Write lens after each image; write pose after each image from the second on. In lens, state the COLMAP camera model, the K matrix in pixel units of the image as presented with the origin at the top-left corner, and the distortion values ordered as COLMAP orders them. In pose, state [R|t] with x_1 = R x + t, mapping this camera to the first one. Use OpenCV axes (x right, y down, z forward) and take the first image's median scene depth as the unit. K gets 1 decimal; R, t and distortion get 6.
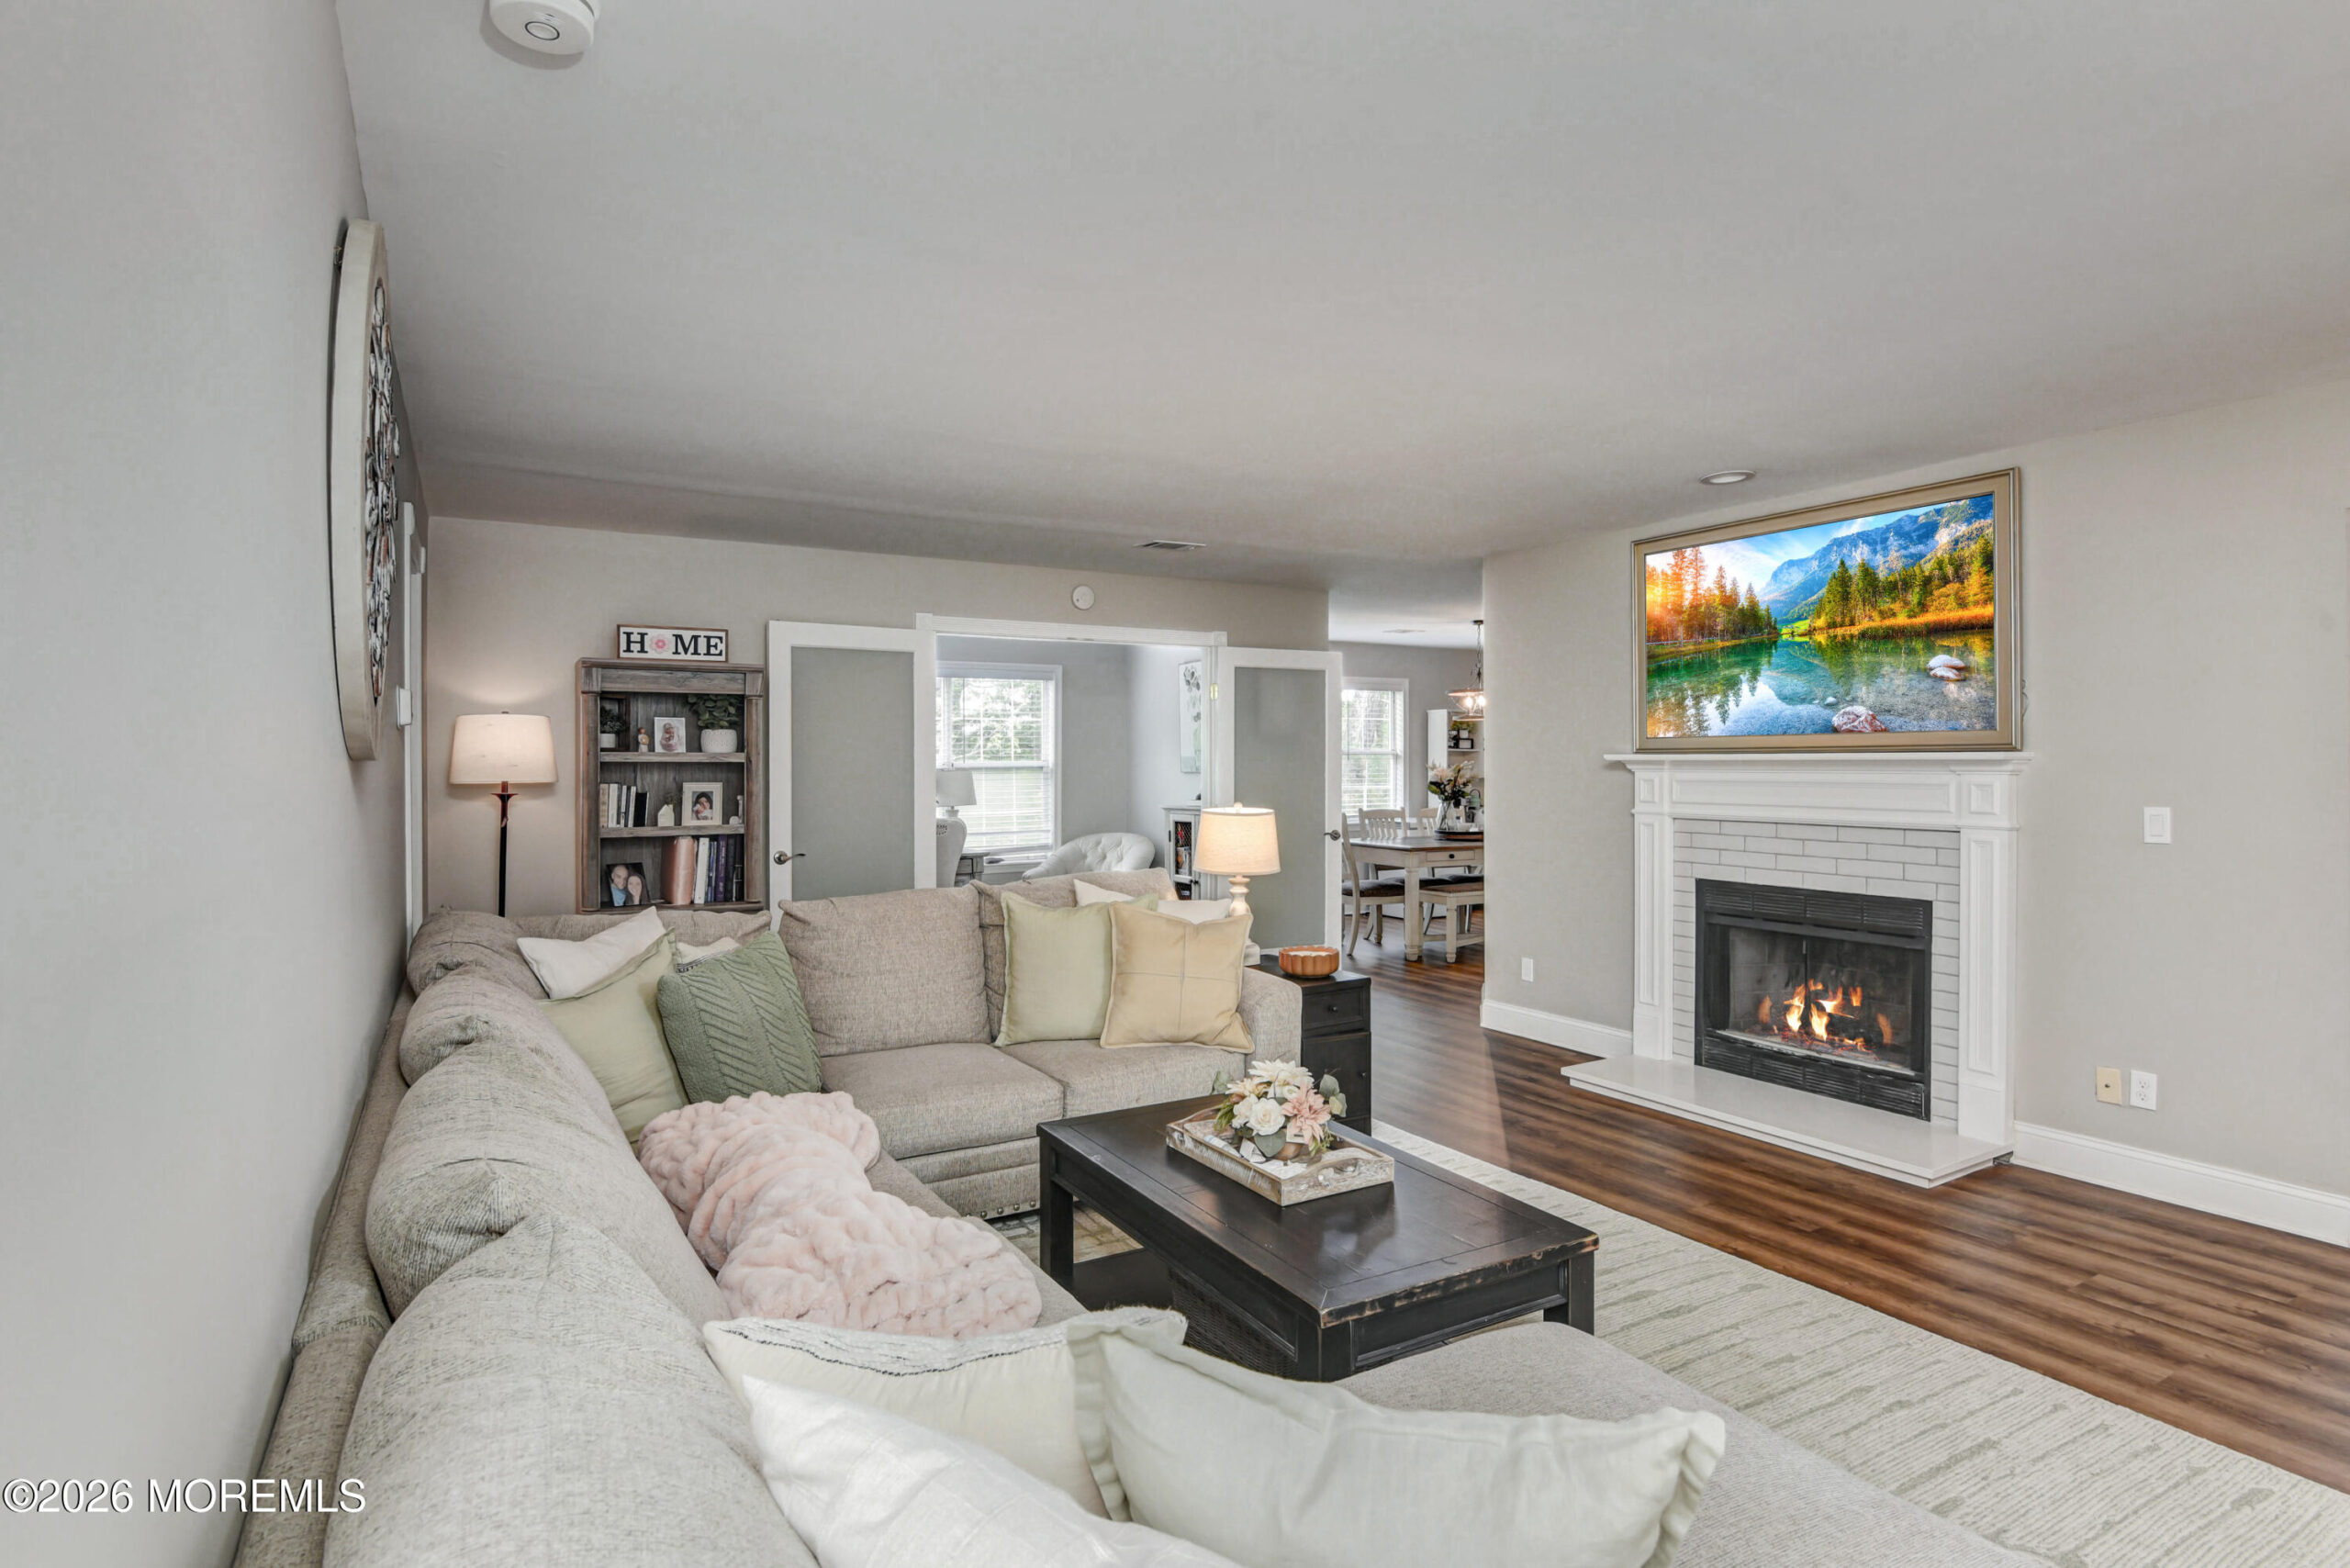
lens RADIAL K [[1207.2, 0, 1172.2], [0, 1207.2, 751.9], [0, 0, 1]] dist [-0.014724, -0.000222]
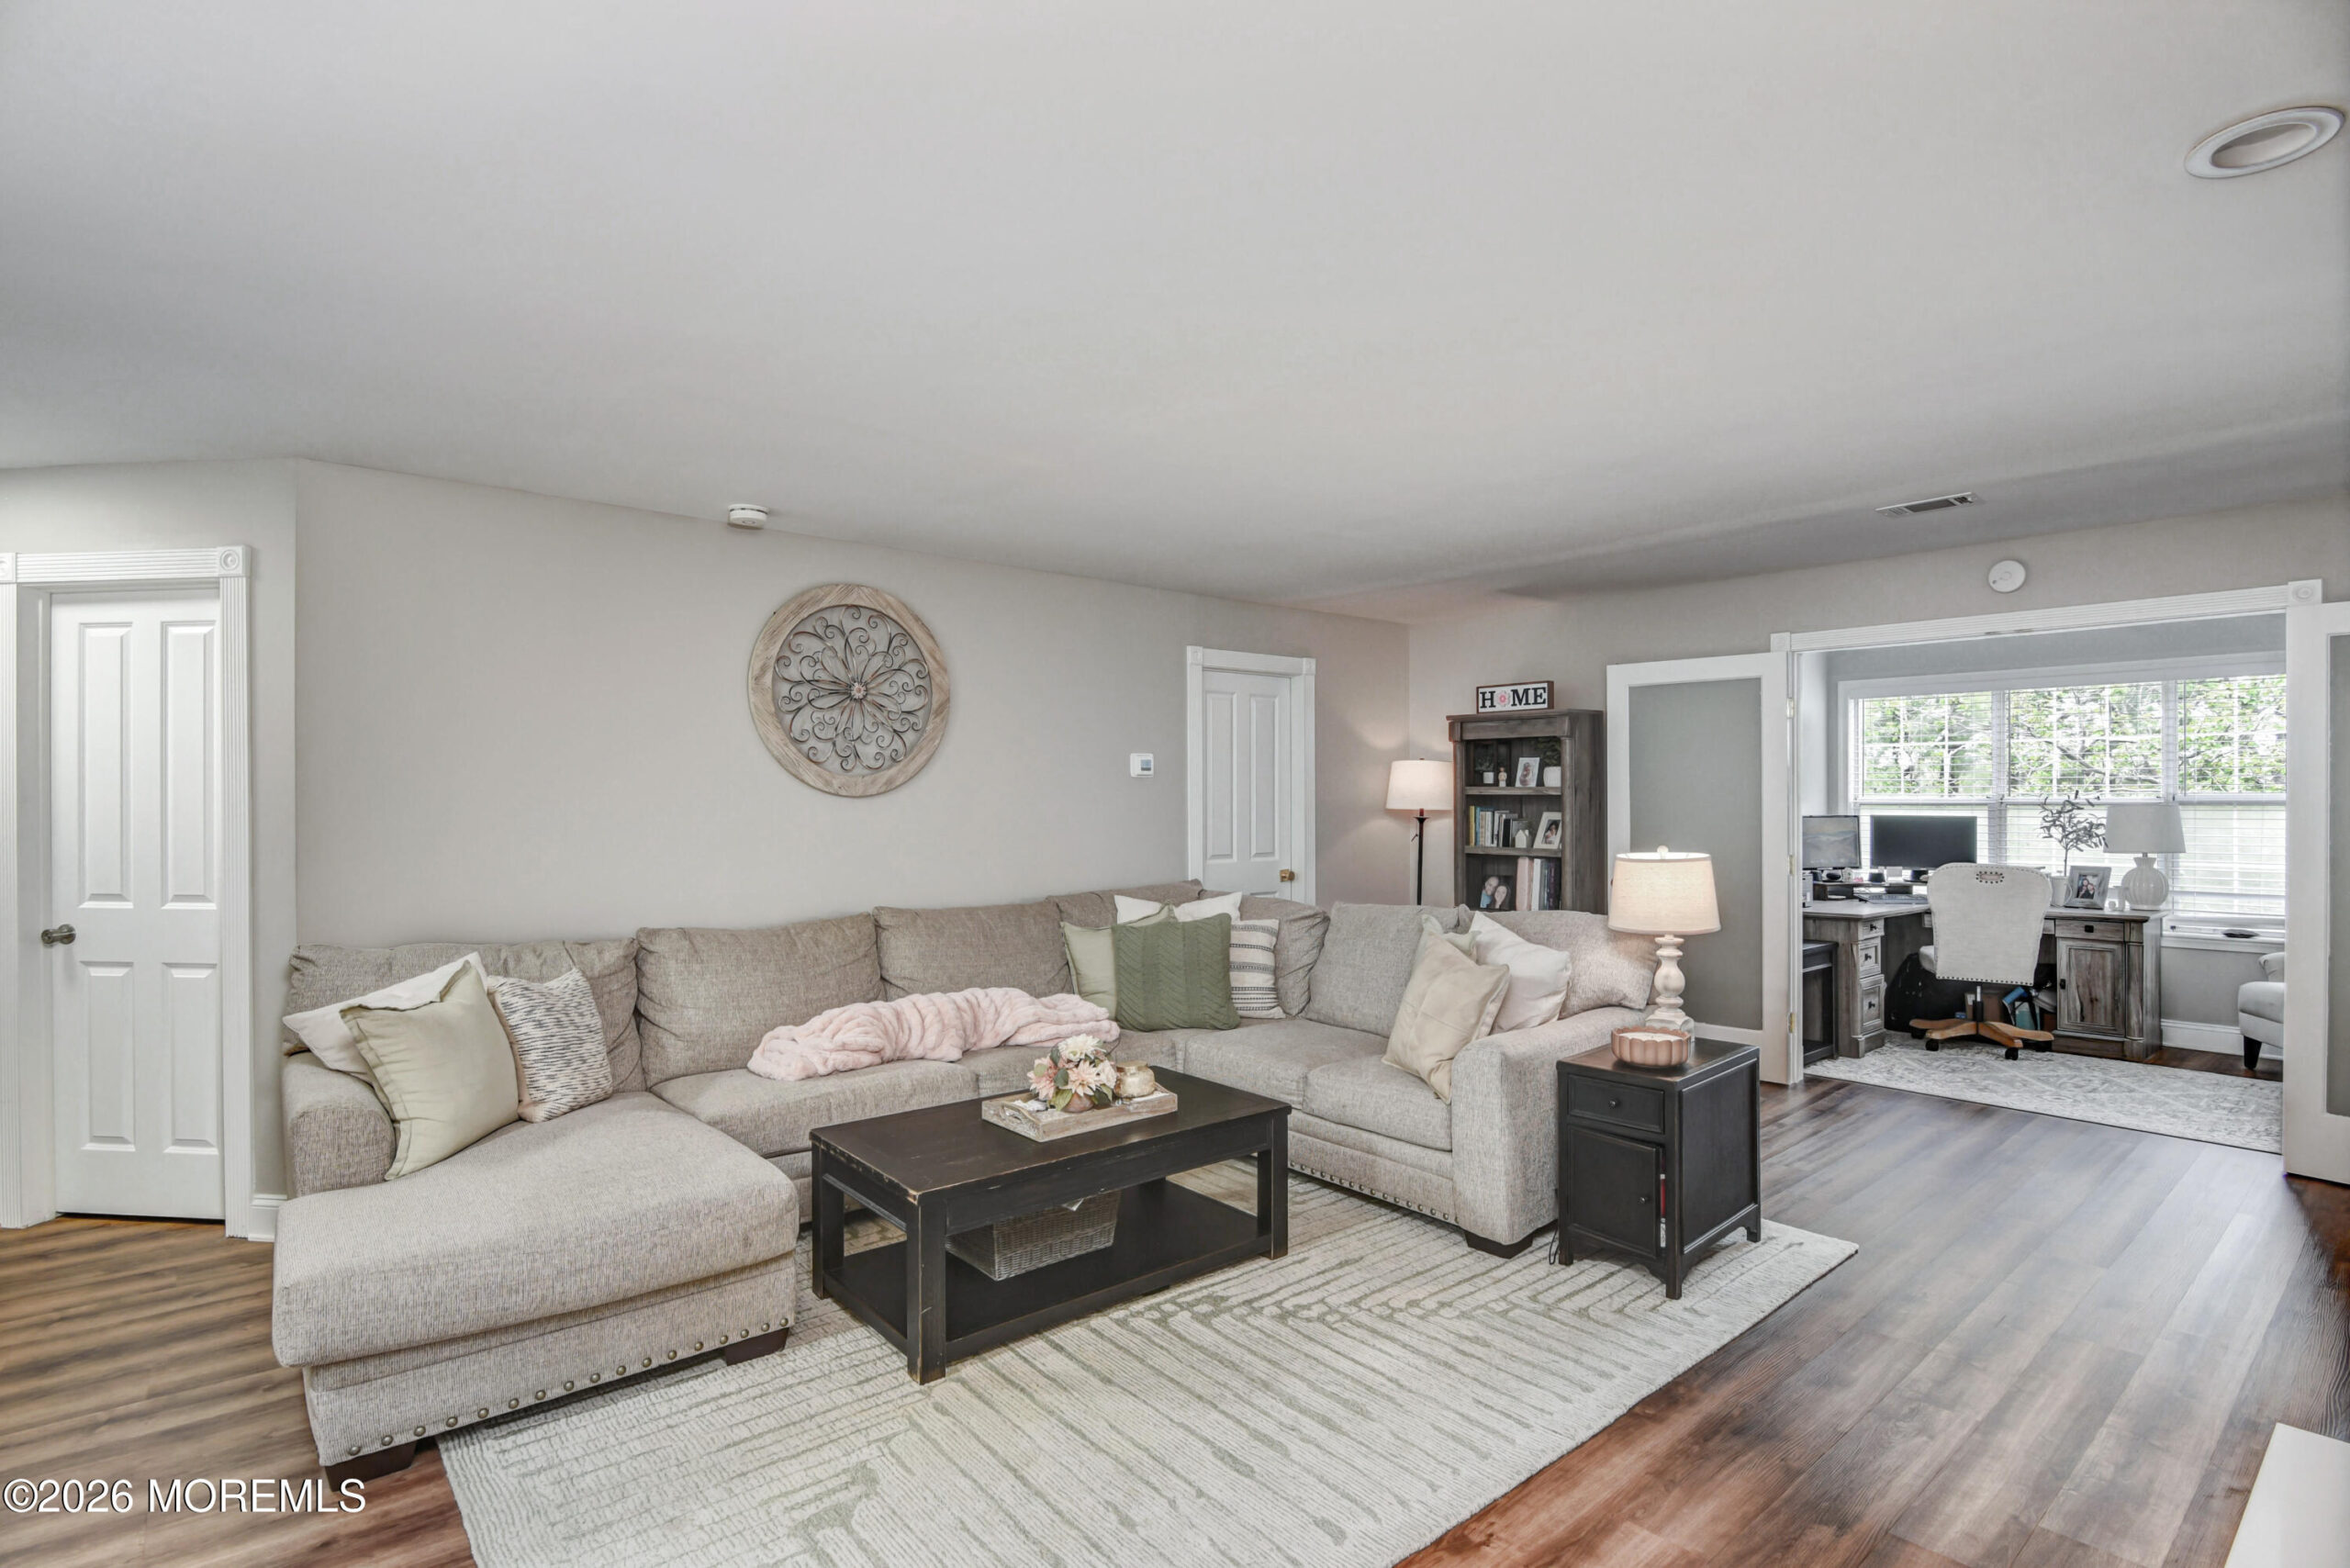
lens RADIAL K [[1147.1, 0, 1180.3], [0, 1147.1, 795.3], [0, 0, 1]] dist [-0.018596, -0.000457]
pose [[0.175762, 0.004264, -0.984423, 0.690959], [0.008211, 0.999949, 0.005797, -0.000427], [0.984398, -0.009102, 0.175718, 0.481321]]
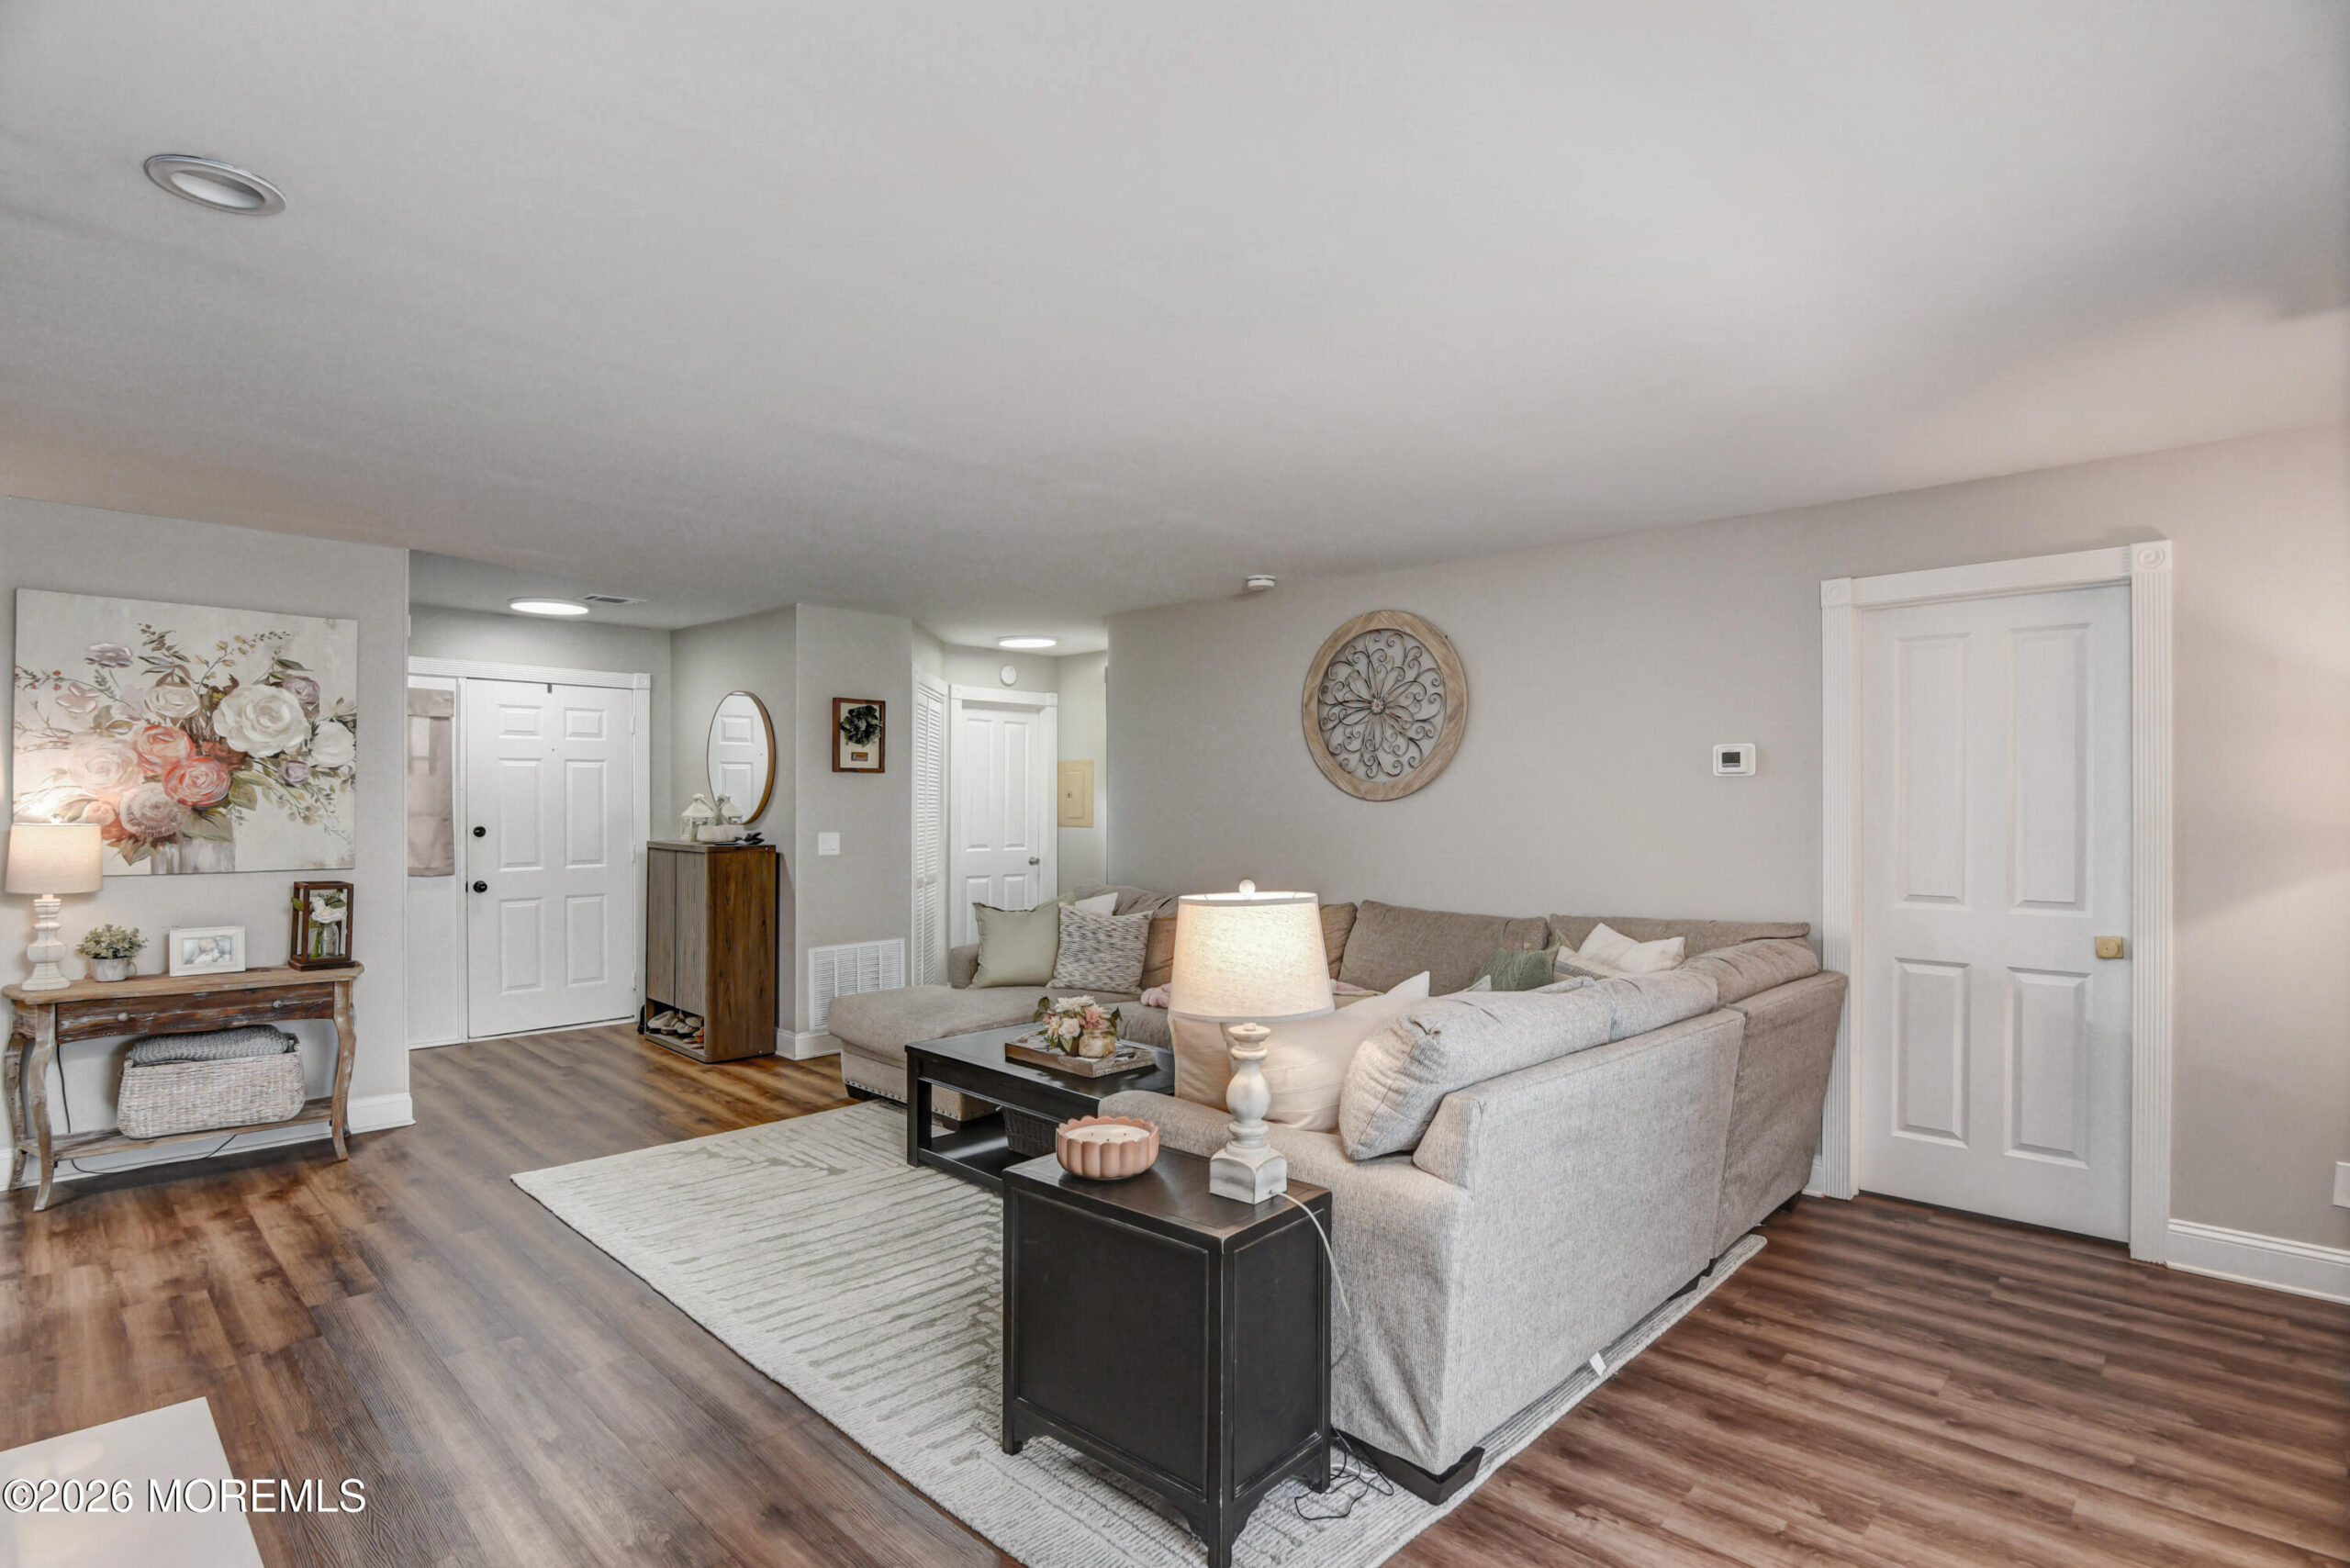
lens RADIAL K [[1150.4, 0, 1170.7], [0, 1150.4, 798.7], [0, 0, 1]] dist [-0.017760, -0.001214]
pose [[-0.962542, 0.003403, -0.271111, 0.201984], [0.005502, 0.999960, -0.006984, 0.008353], [0.271077, -0.008214, -0.962523, 1.322509]]
